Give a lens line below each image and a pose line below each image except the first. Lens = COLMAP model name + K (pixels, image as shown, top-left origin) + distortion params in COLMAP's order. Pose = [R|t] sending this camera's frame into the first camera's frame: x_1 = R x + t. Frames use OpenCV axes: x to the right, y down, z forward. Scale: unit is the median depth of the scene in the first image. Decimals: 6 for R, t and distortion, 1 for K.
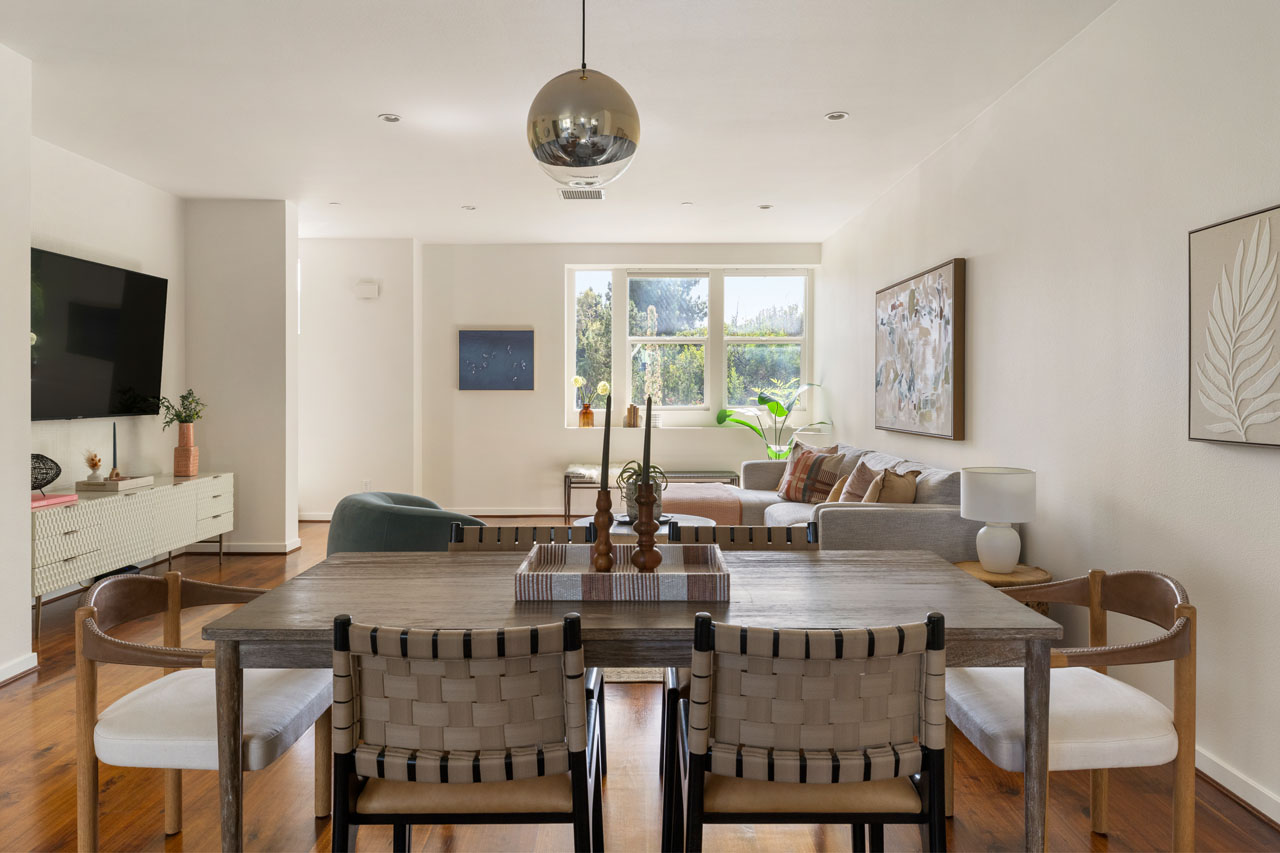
lens RADIAL K [[831.1, 0, 623.5], [0, 831.1, 397.1], [0, 0, 1]] dist [-0.000809, -0.000158]
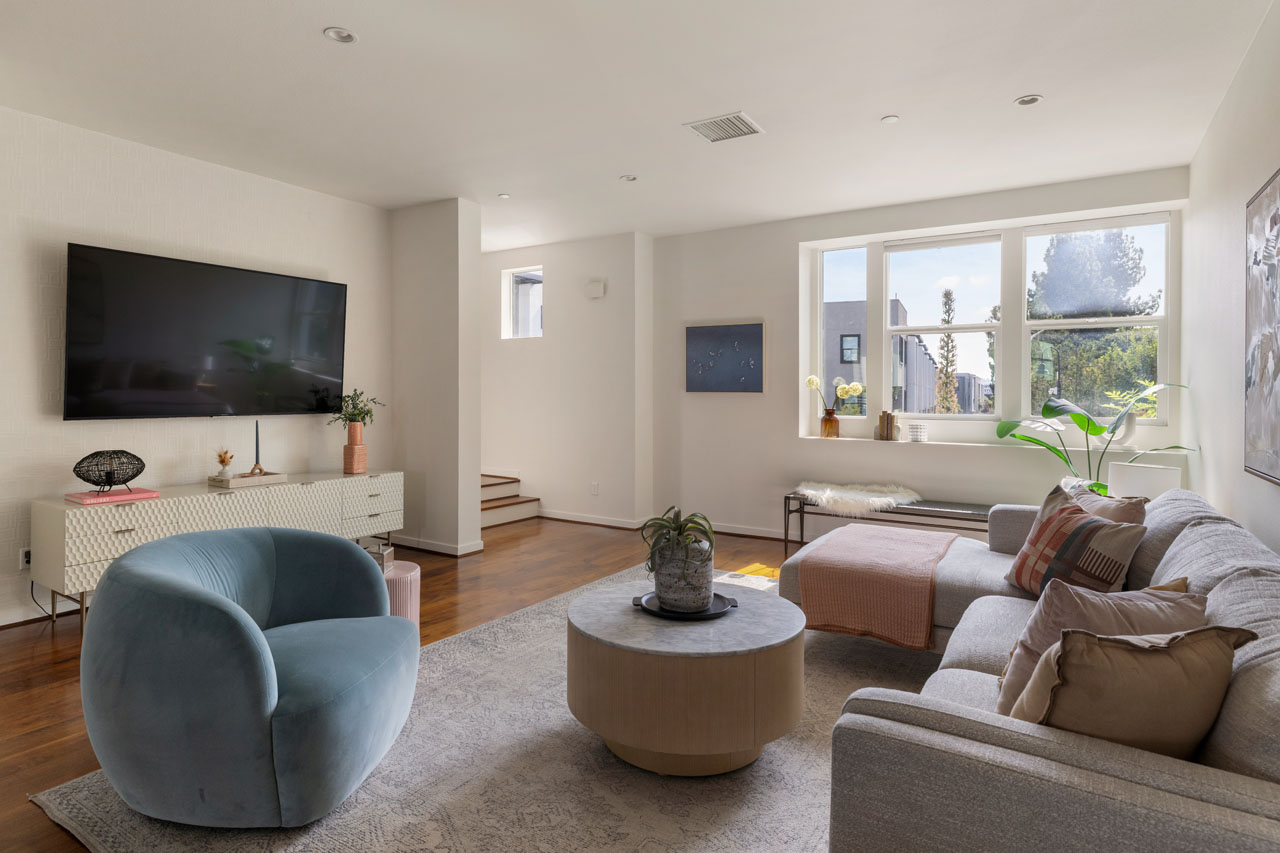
lens RADIAL K [[677.5, 0, 636.6], [0, 677.5, 393.6], [0, 0, 1]] dist [-0.000061, 0.000085]
pose [[0.847277, 0.006799, -0.531108, 0.216701], [-0.009815, 0.999948, -0.002857, -0.005089], [0.531060, 0.007634, 0.847300, 0.468034]]
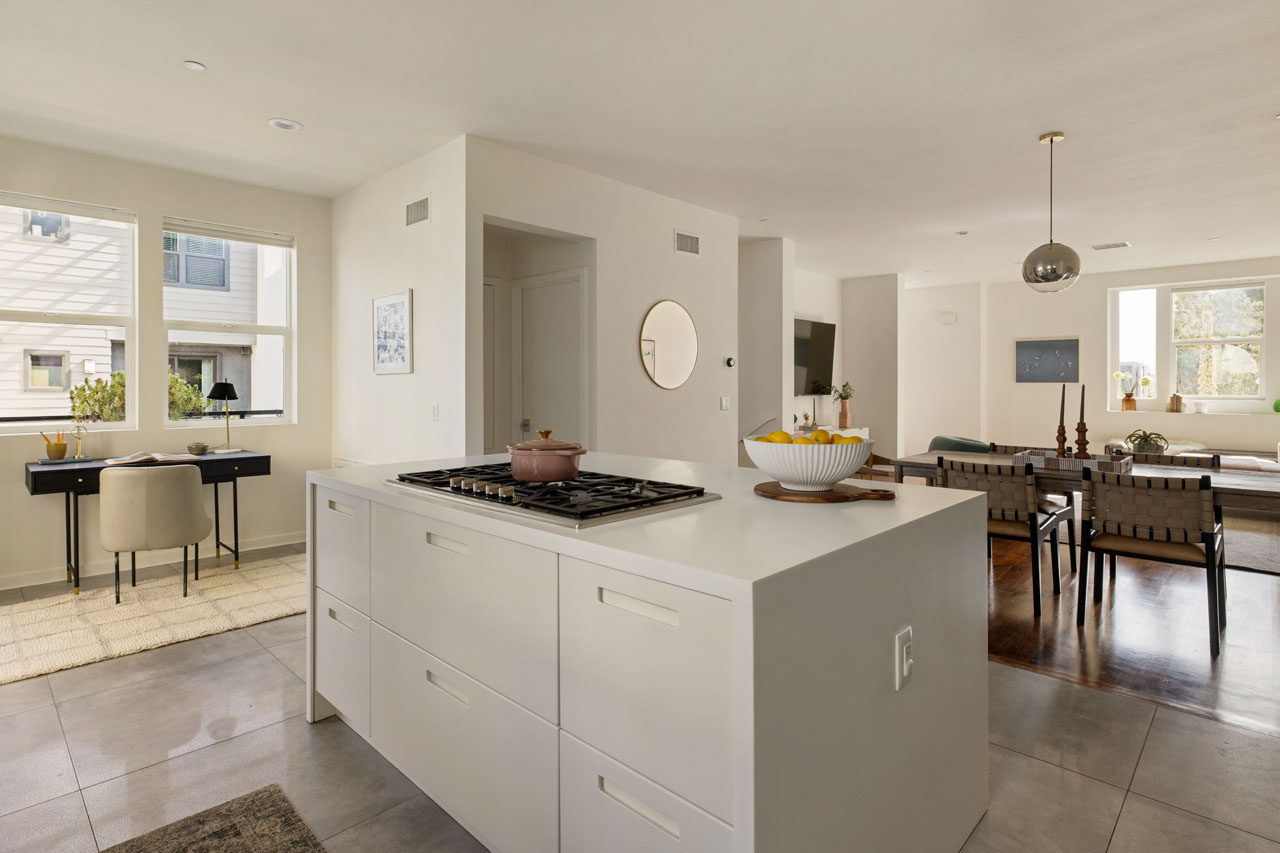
lens RADIAL K [[645.4, 0, 614.9], [0, 645.4, 382.6], [0, 0, 1]] dist [0.001355, 0.000705]
pose [[0.714979, 0.000505, -0.699145, 0.125550], [-0.006637, 0.999960, -0.006066, 0.004855], [0.699114, 0.008977, 0.714954, -0.414979]]
